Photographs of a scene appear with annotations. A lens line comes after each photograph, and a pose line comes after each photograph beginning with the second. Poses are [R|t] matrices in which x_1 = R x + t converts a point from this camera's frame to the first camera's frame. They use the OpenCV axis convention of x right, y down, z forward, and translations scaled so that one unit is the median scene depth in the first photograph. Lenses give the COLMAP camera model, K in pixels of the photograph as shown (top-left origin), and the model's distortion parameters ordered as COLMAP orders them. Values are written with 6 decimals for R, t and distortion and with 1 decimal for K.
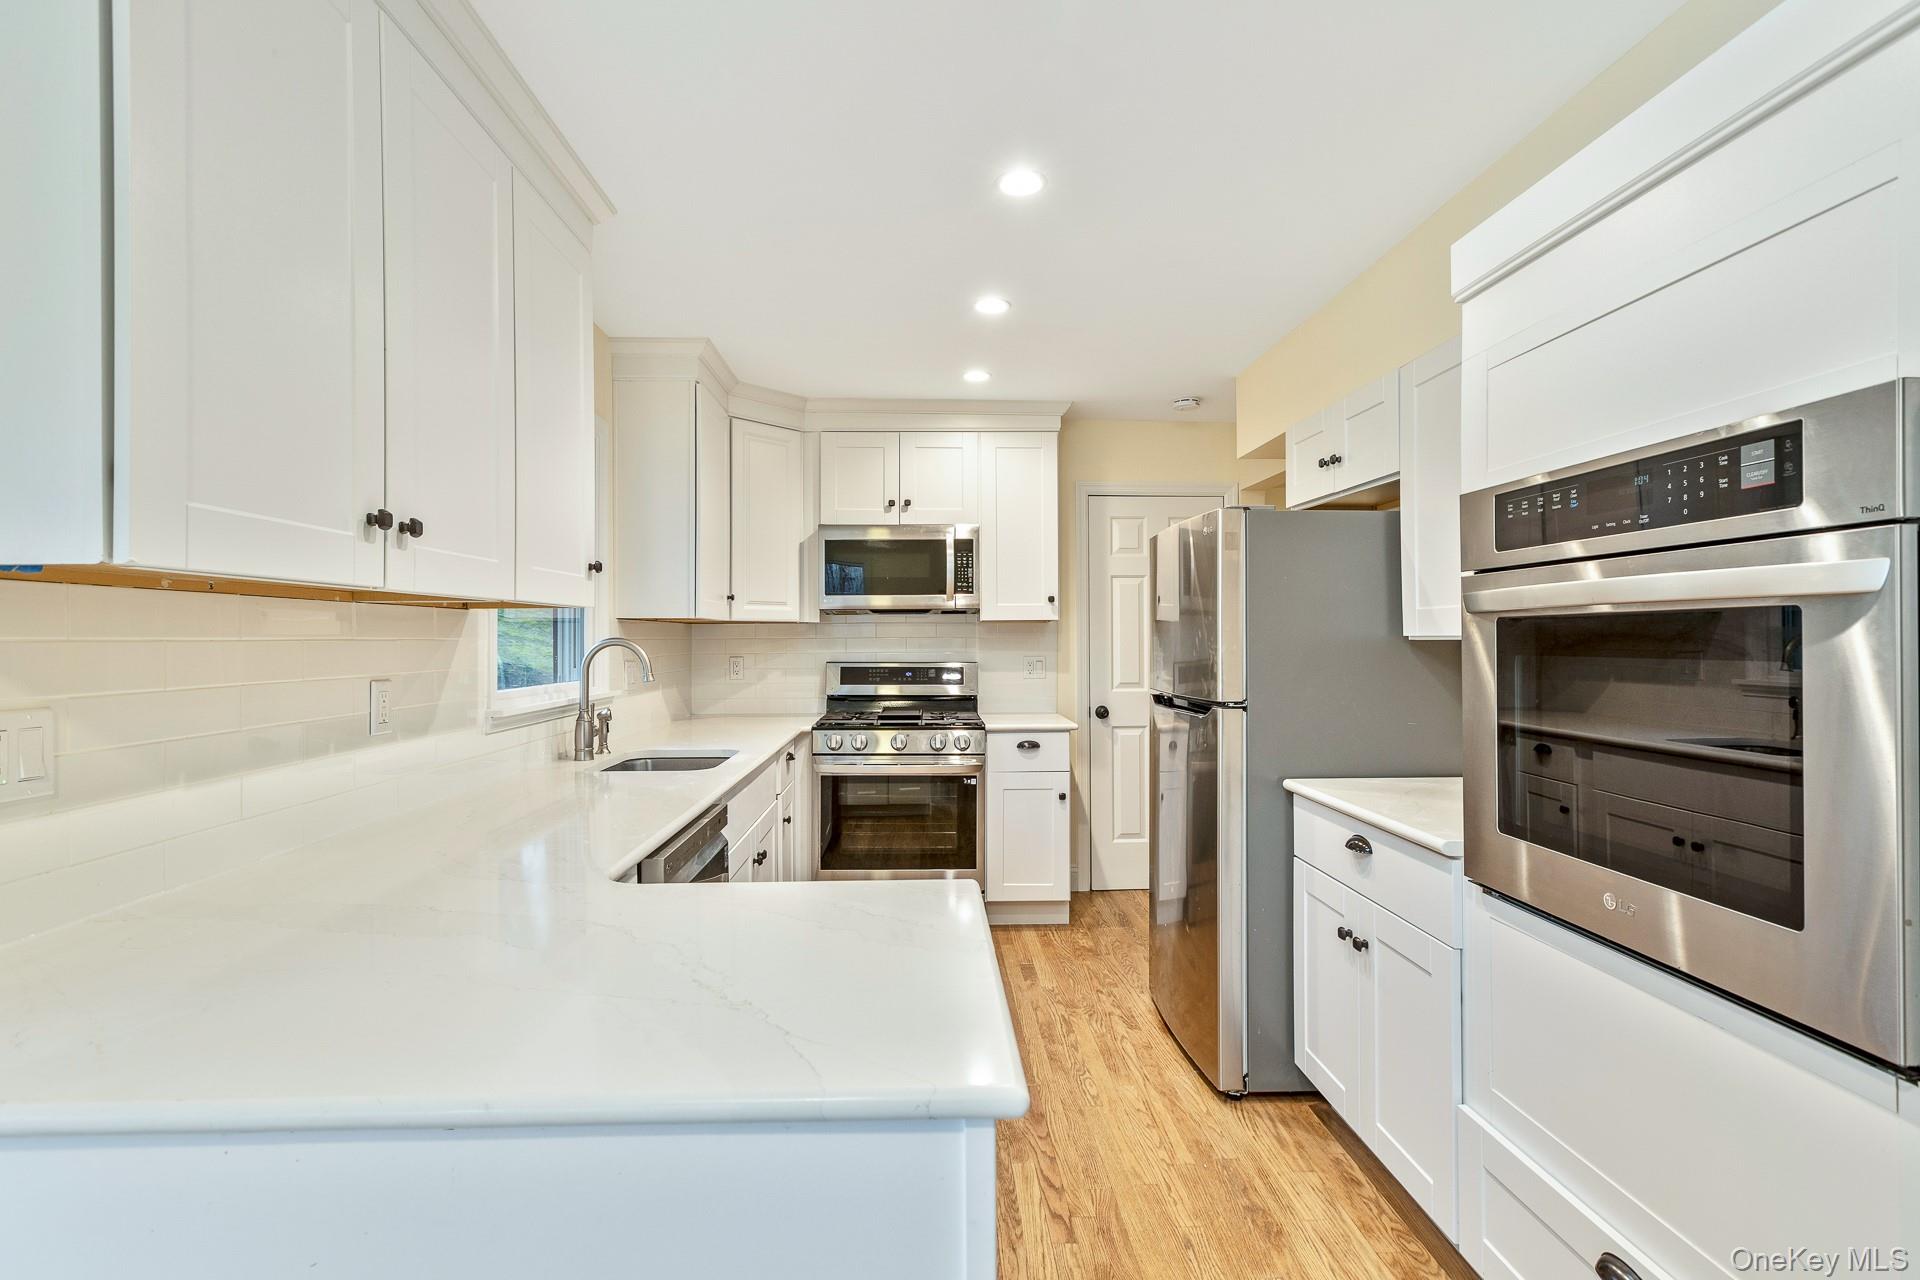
lens RADIAL K [[882.1, 0, 951.2], [0, 882.1, 635.8], [0, 0, 1]] dist [0.005628, 0.000583]
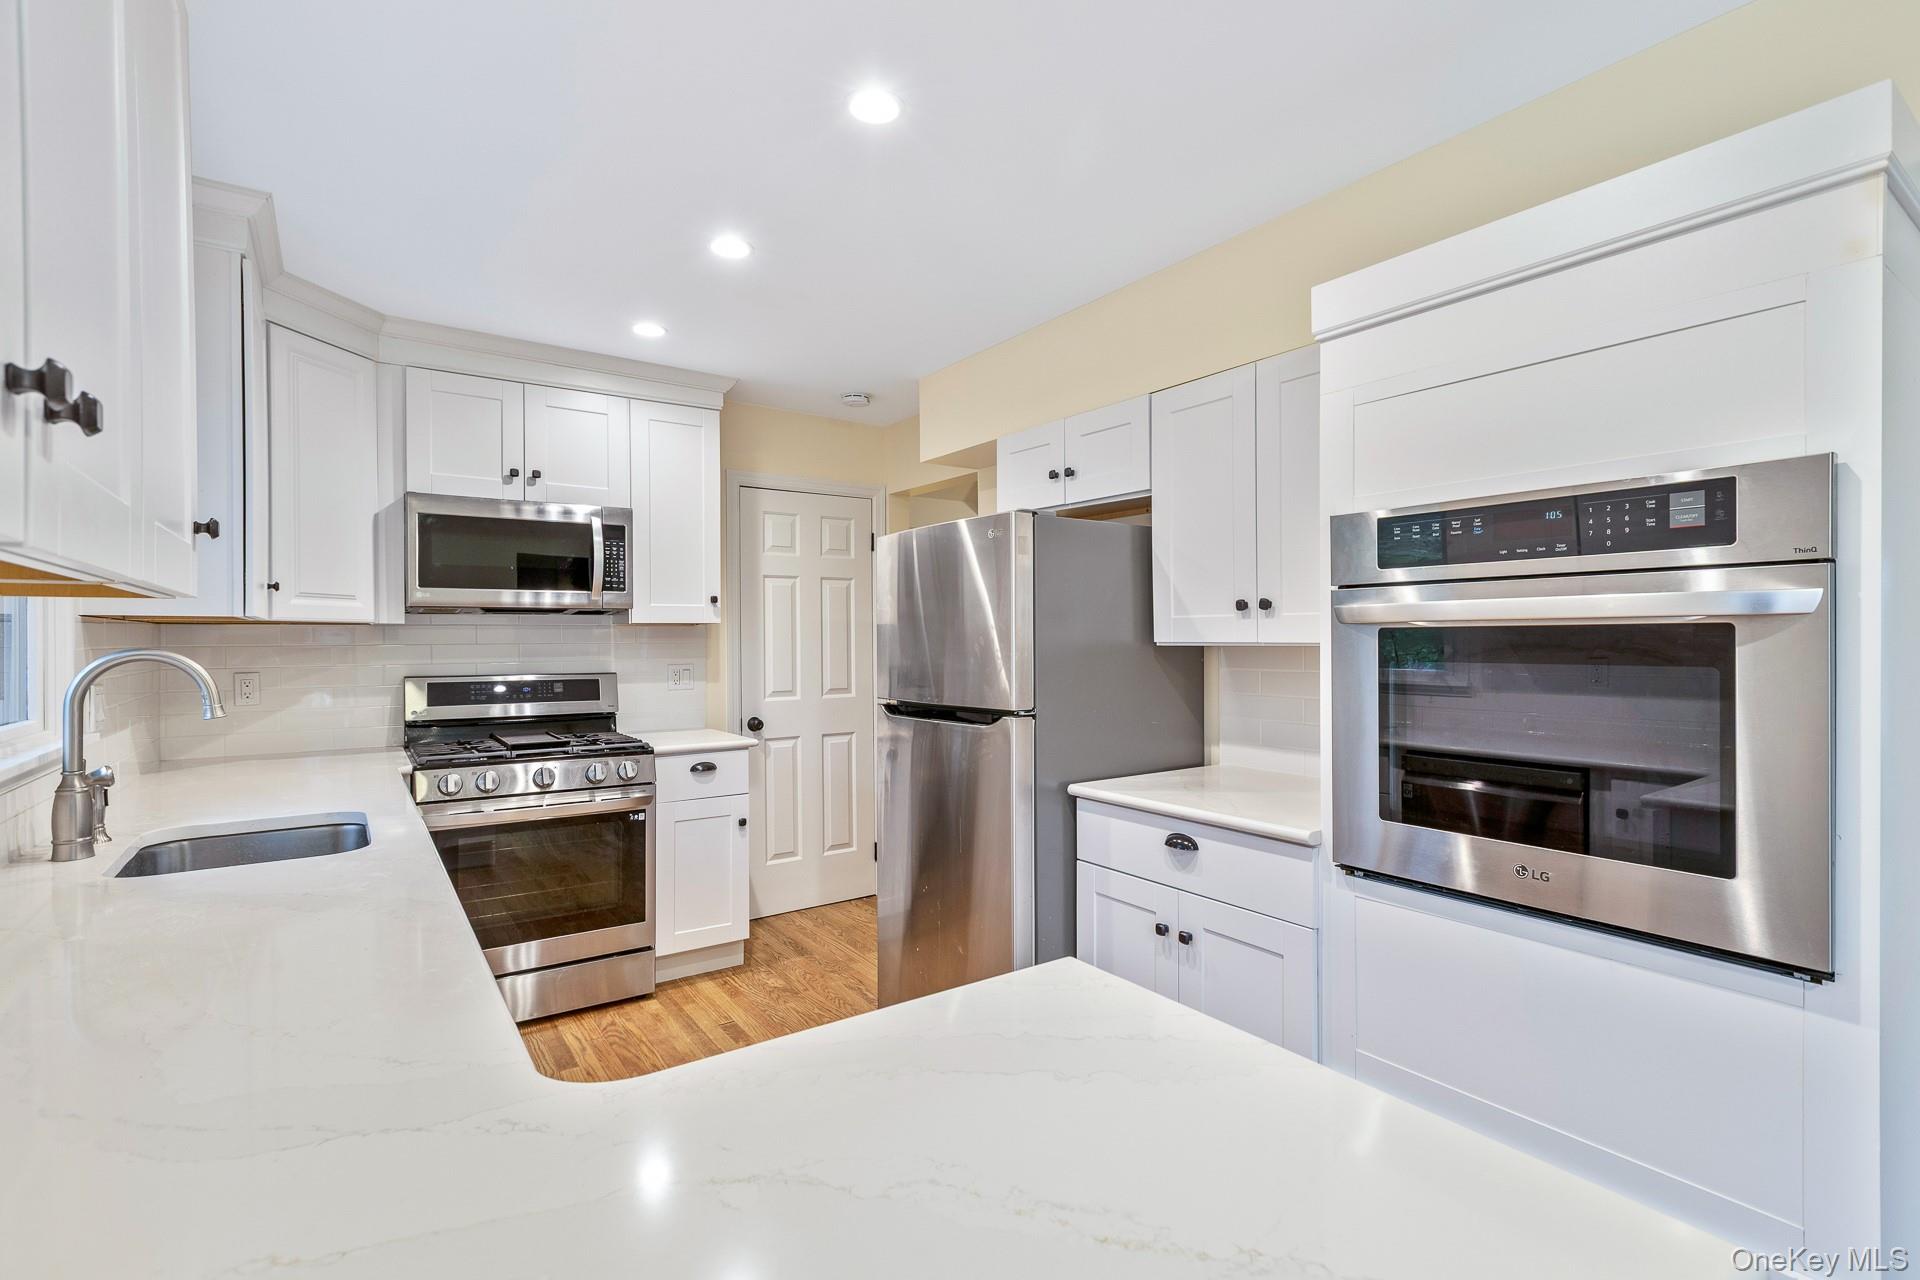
lens RADIAL K [[882.1, 0, 960.0], [0, 882.1, 638.6], [0, 0, 1]] dist [0.005628, 0.000583]
pose [[0.841117, -0.001070, 0.540851, -0.194507], [0.000601, 0.999999, 0.001044, -0.003931], [-0.540852, -0.000552, 0.841118, 0.155526]]
